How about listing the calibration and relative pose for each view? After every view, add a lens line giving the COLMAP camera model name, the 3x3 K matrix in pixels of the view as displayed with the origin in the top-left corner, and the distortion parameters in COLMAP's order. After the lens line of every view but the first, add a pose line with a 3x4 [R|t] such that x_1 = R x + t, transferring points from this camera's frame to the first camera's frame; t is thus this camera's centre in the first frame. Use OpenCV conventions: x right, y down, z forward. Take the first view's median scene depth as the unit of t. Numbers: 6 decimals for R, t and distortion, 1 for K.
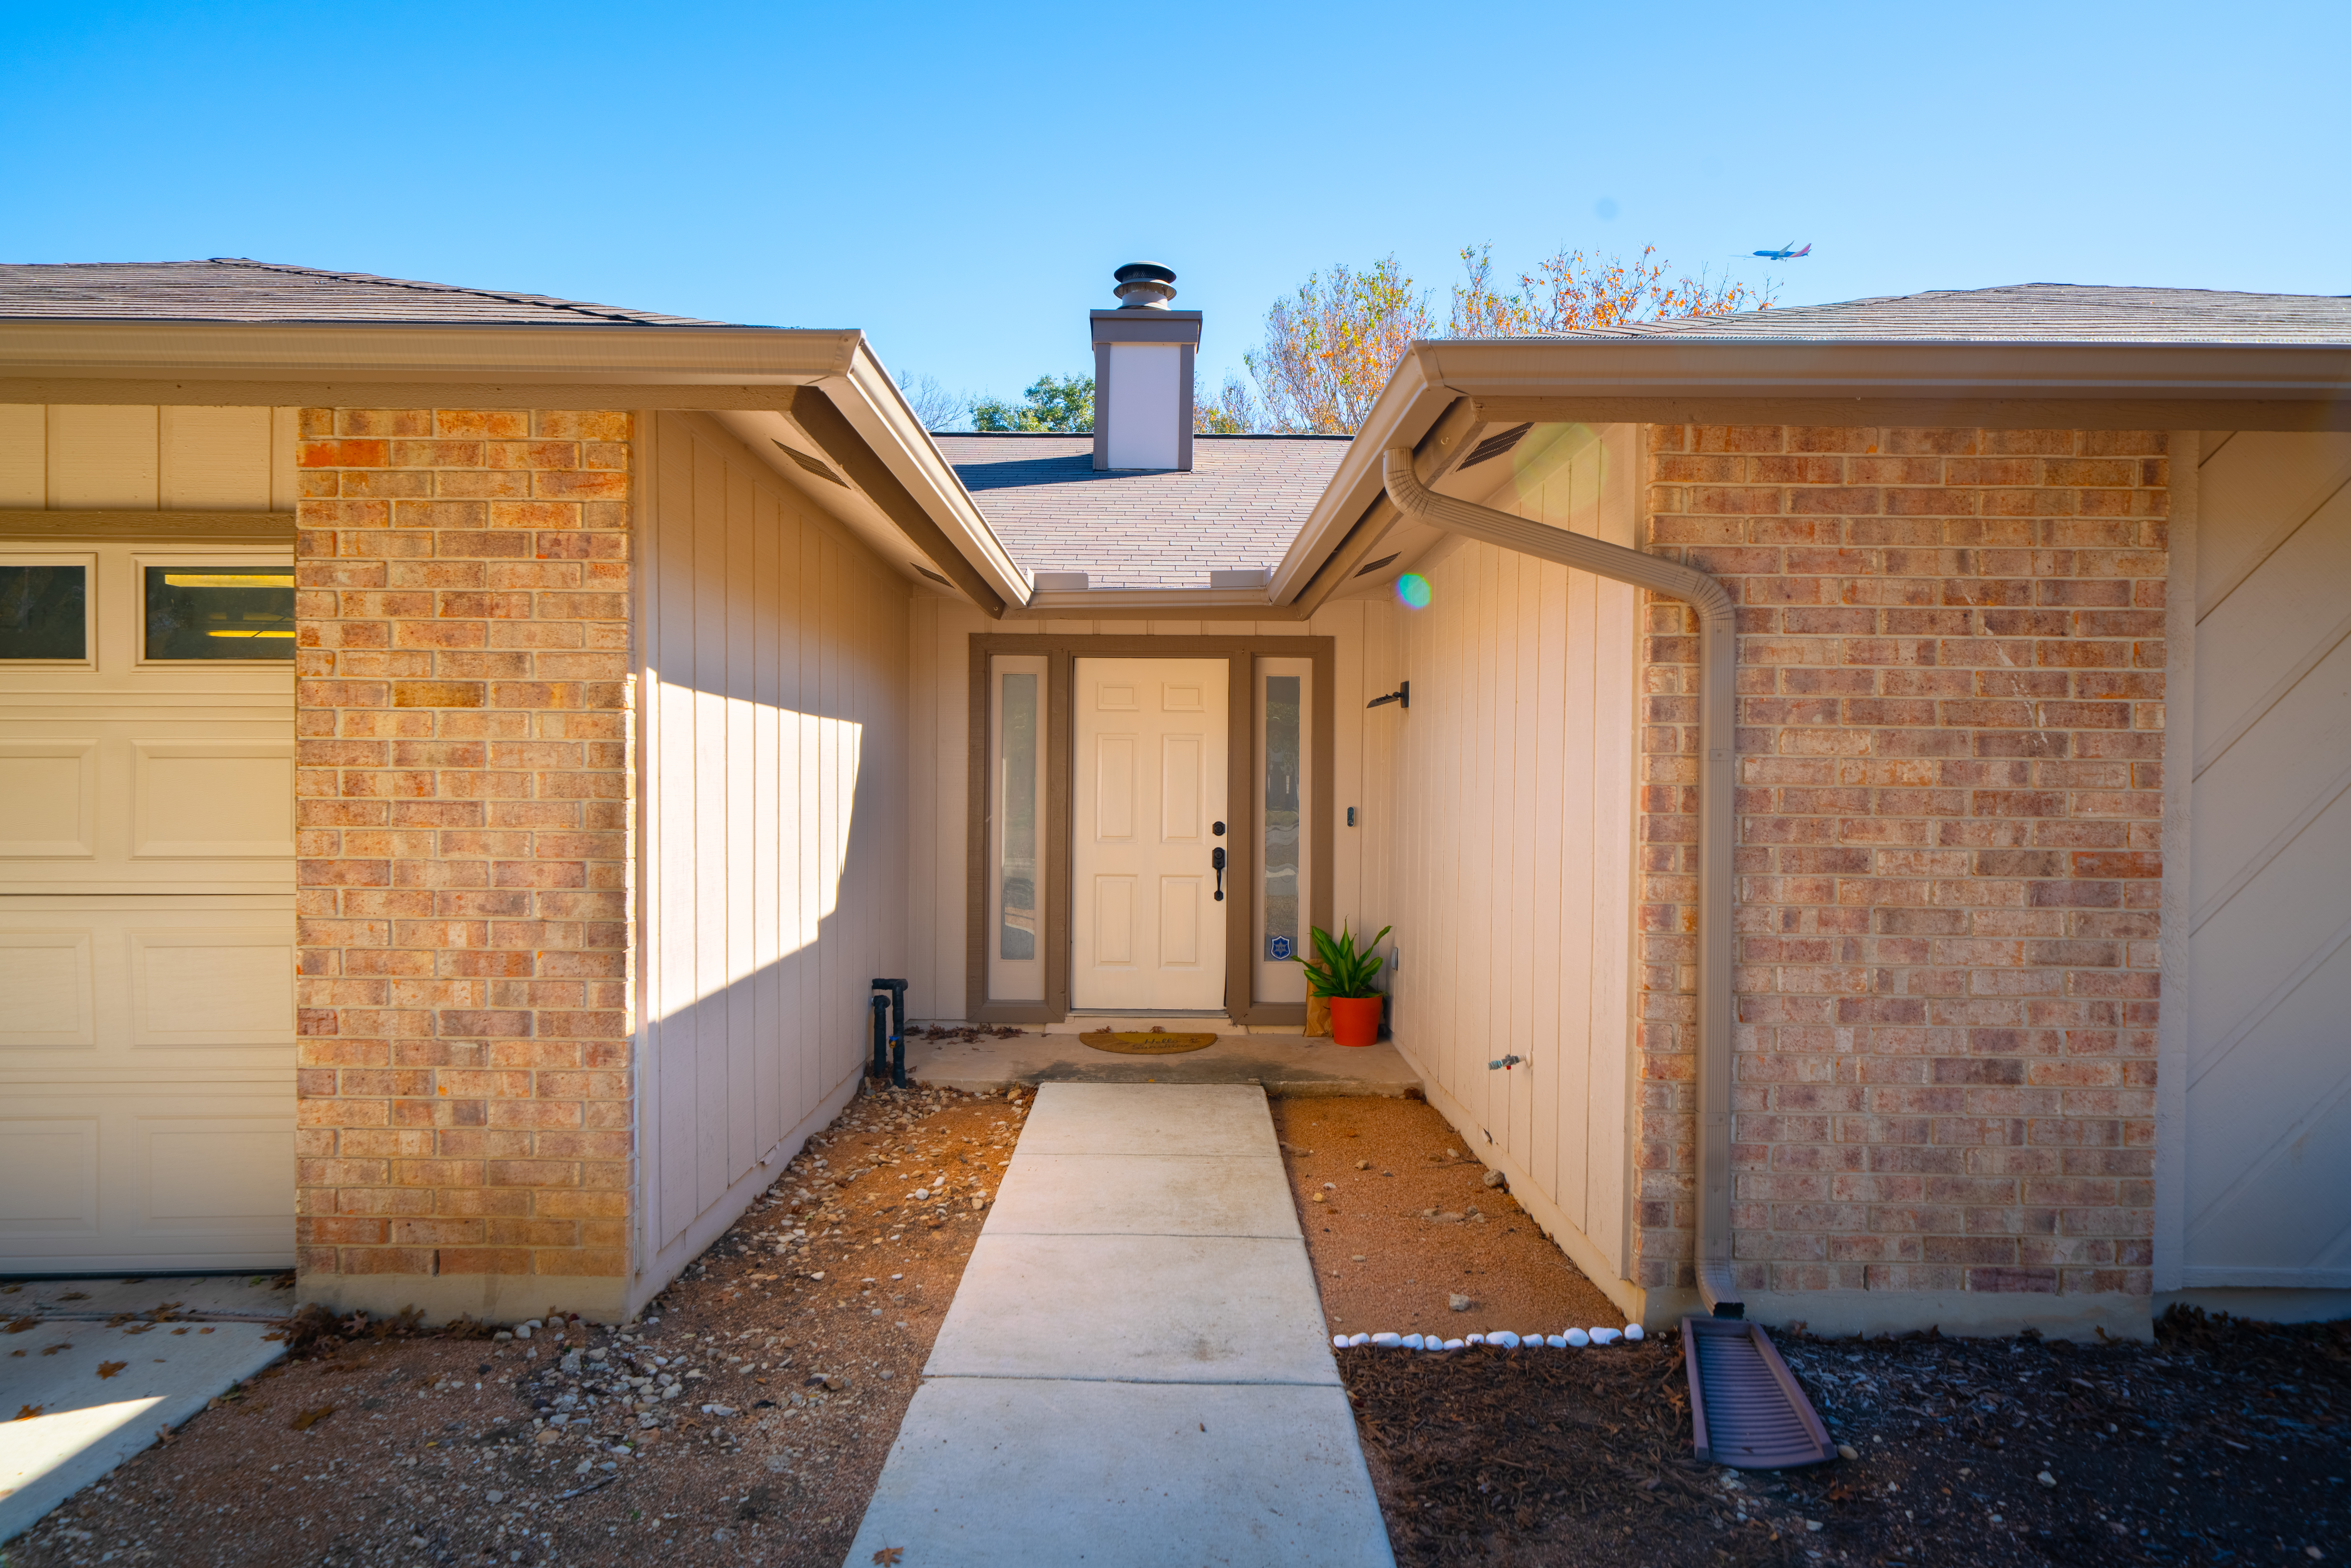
lens RADIAL K [[1323.2, 0, 1162.8], [0, 1323.2, 790.0], [0, 0, 1]] dist [0.000296, 0.000355]
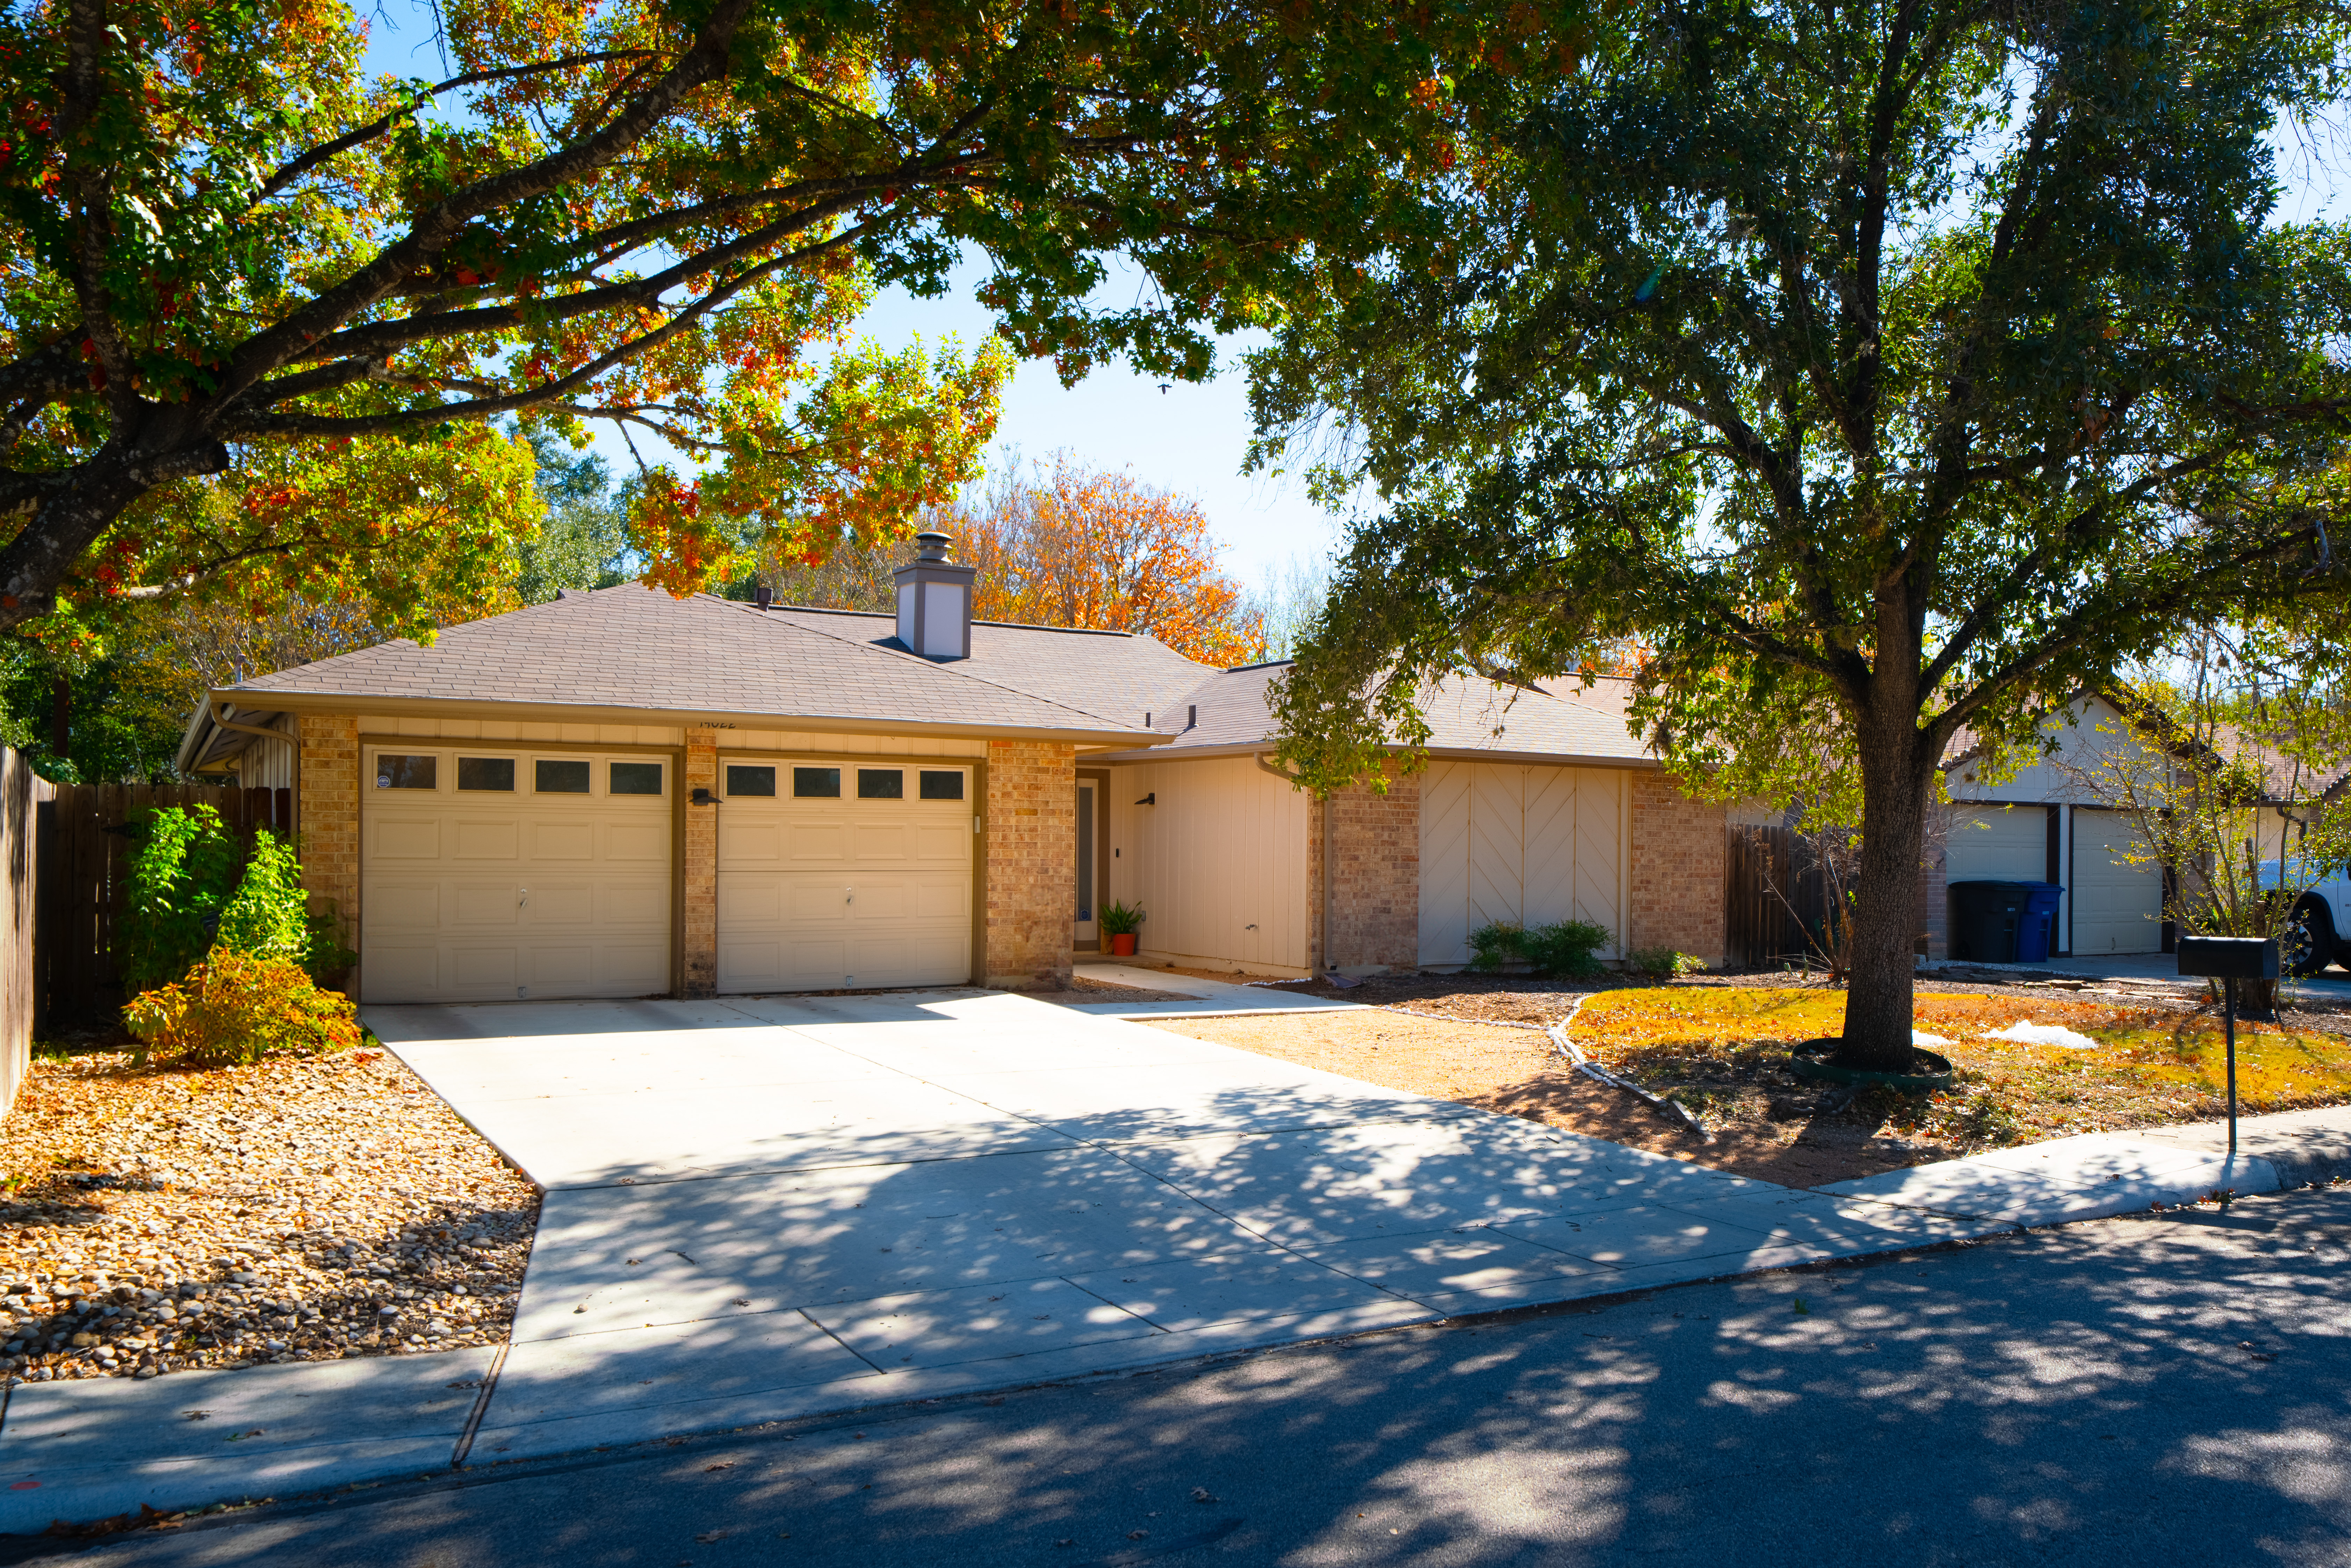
lens RADIAL K [[1823.0, 0, 1173.0], [0, 1823.0, 788.7], [0, 0, 1]] dist [0.031297, 0.001358]
pose [[0.874473, 0.015748, 0.484819, -2.604421], [-0.000638, 0.999509, -0.031315, 0.018977], [-0.485074, 0.027075, 0.874054, -3.509229]]
